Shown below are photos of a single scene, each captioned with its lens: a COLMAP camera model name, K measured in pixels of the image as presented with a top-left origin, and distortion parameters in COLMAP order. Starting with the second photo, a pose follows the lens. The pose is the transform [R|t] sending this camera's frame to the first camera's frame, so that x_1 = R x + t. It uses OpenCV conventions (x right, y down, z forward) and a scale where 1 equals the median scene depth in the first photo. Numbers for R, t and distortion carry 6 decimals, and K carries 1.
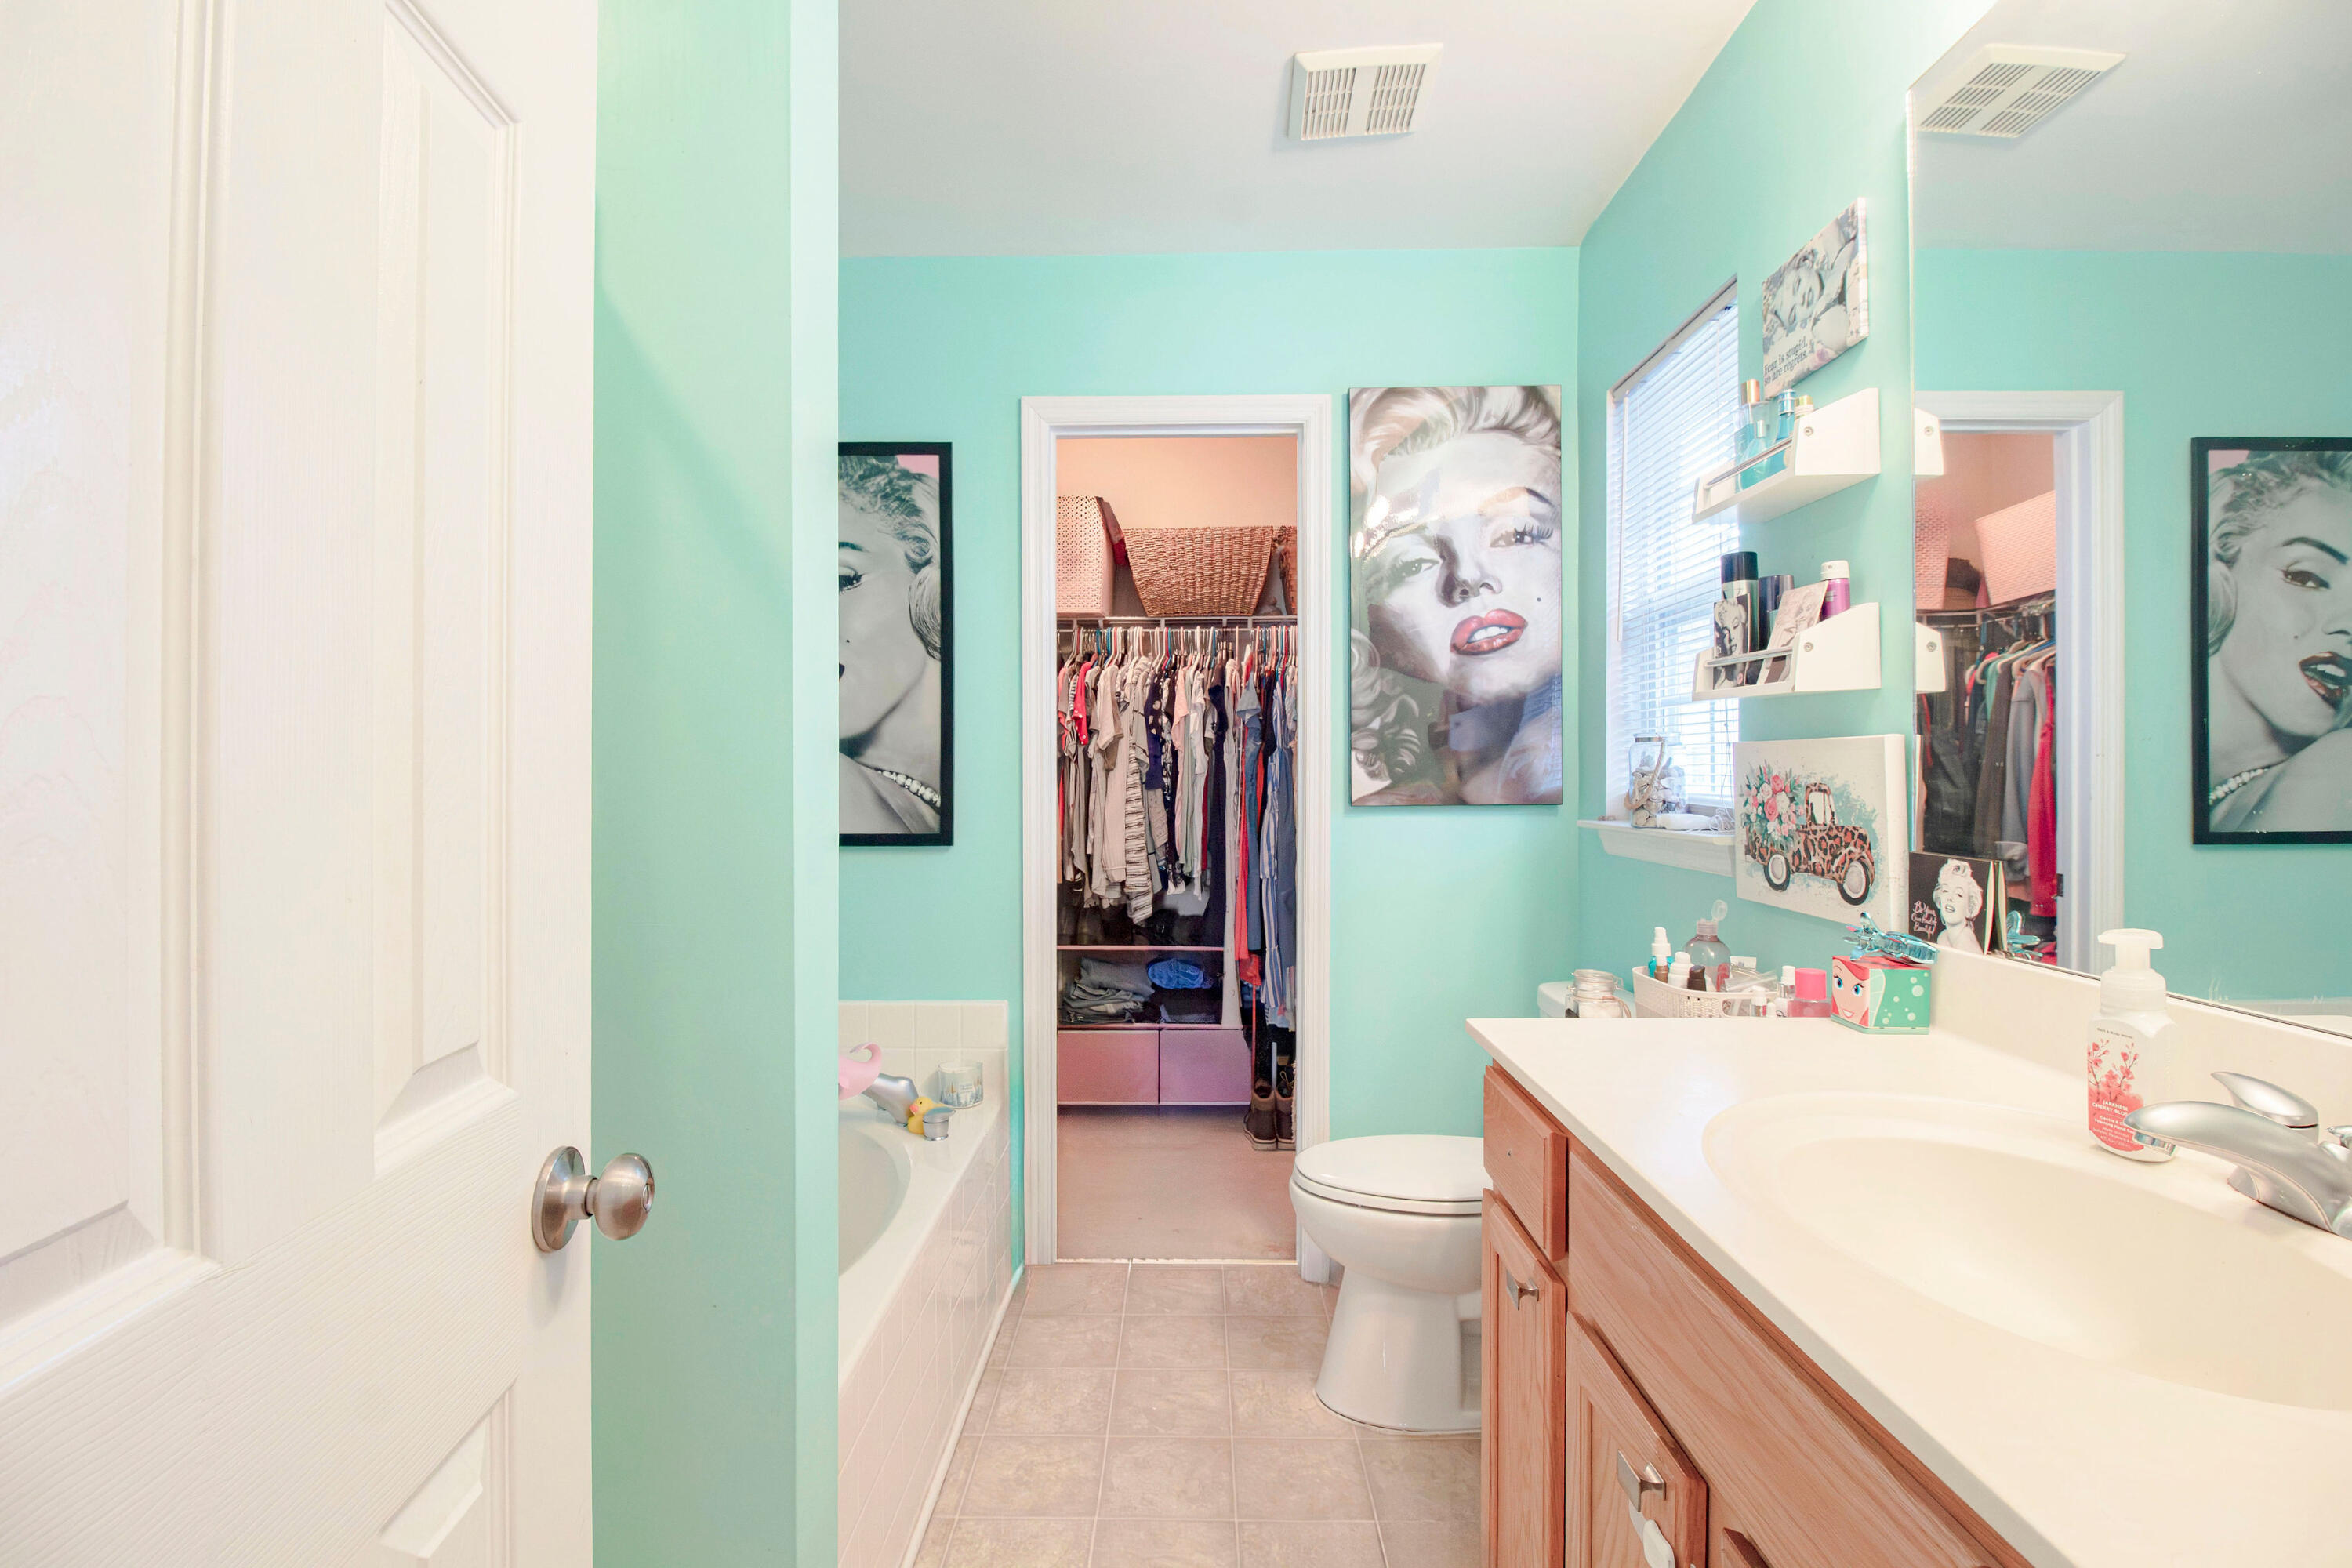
lens RADIAL K [[1129.9, 0, 1173.8], [0, 1129.9, 781.1], [0, 0, 1]] dist [-0.006320, -0.007881]
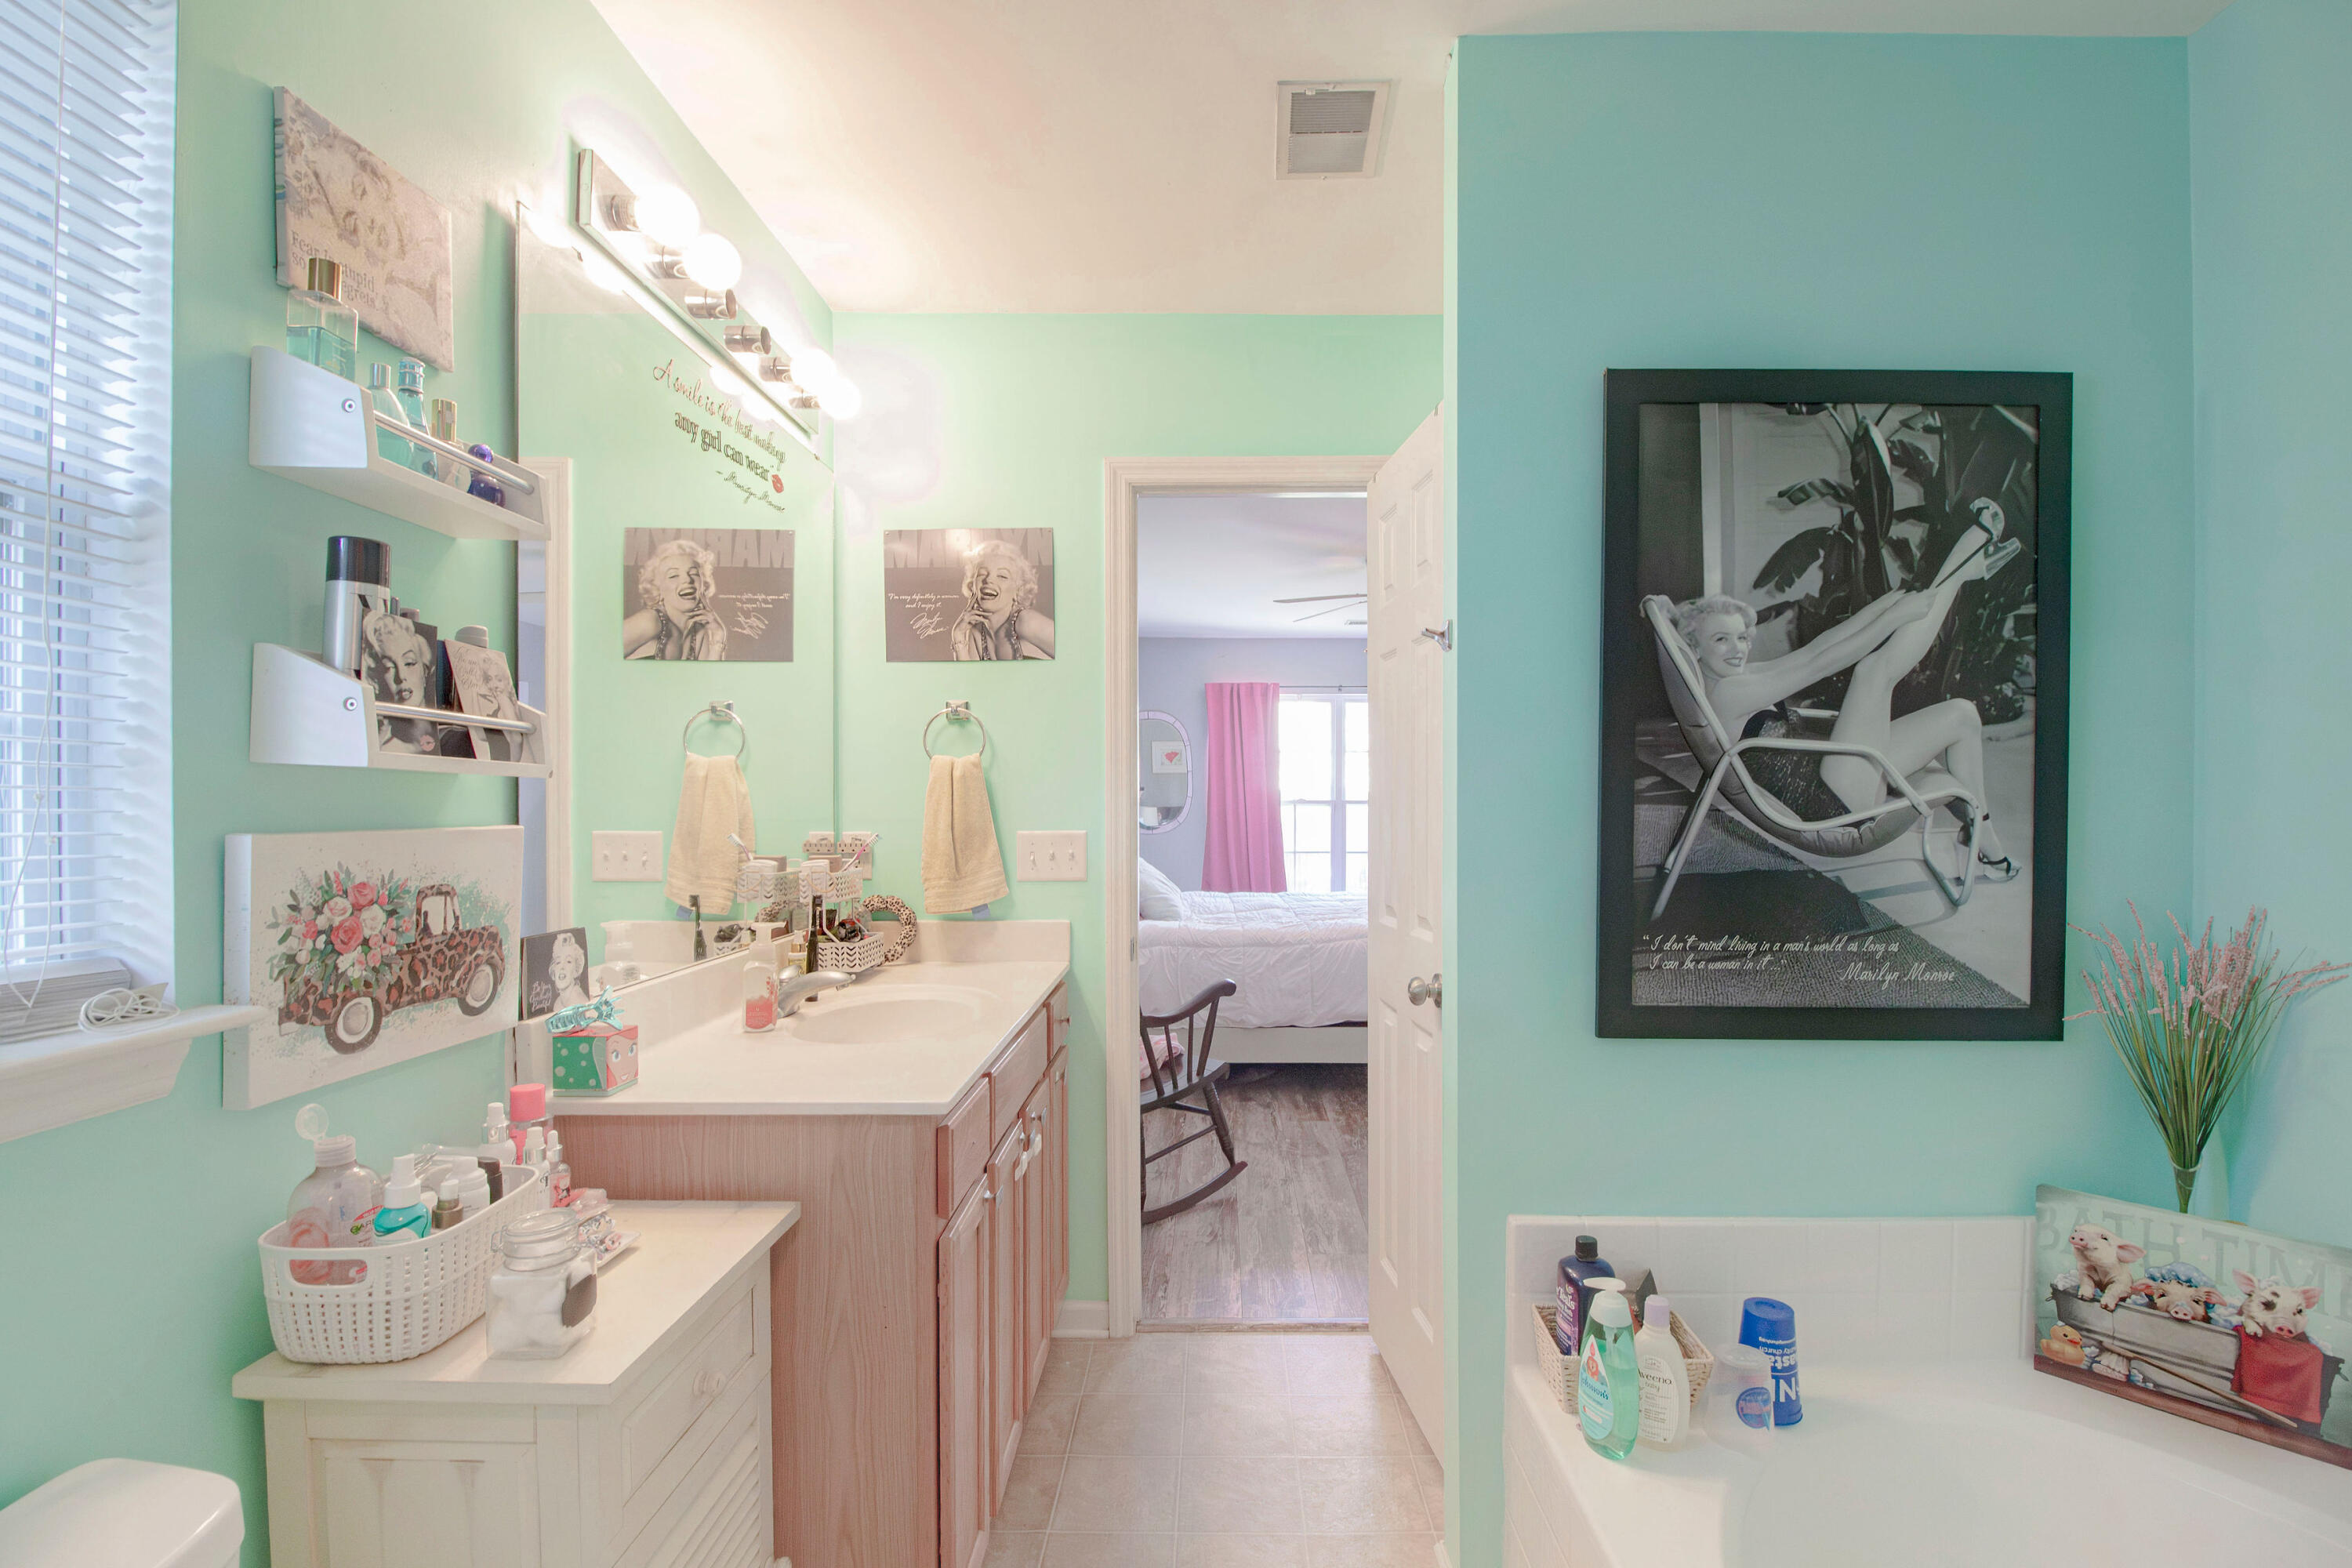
lens RADIAL K [[1129.9, 0, 1176.2], [0, 1129.9, 785.4], [0, 0, 1]] dist [-0.006320, -0.007881]
pose [[-0.999962, 0.003885, 0.007841, 0.034654], [0.003833, 0.999970, -0.006702, -0.060347], [-0.007867, -0.006672, -0.999947, 1.752770]]
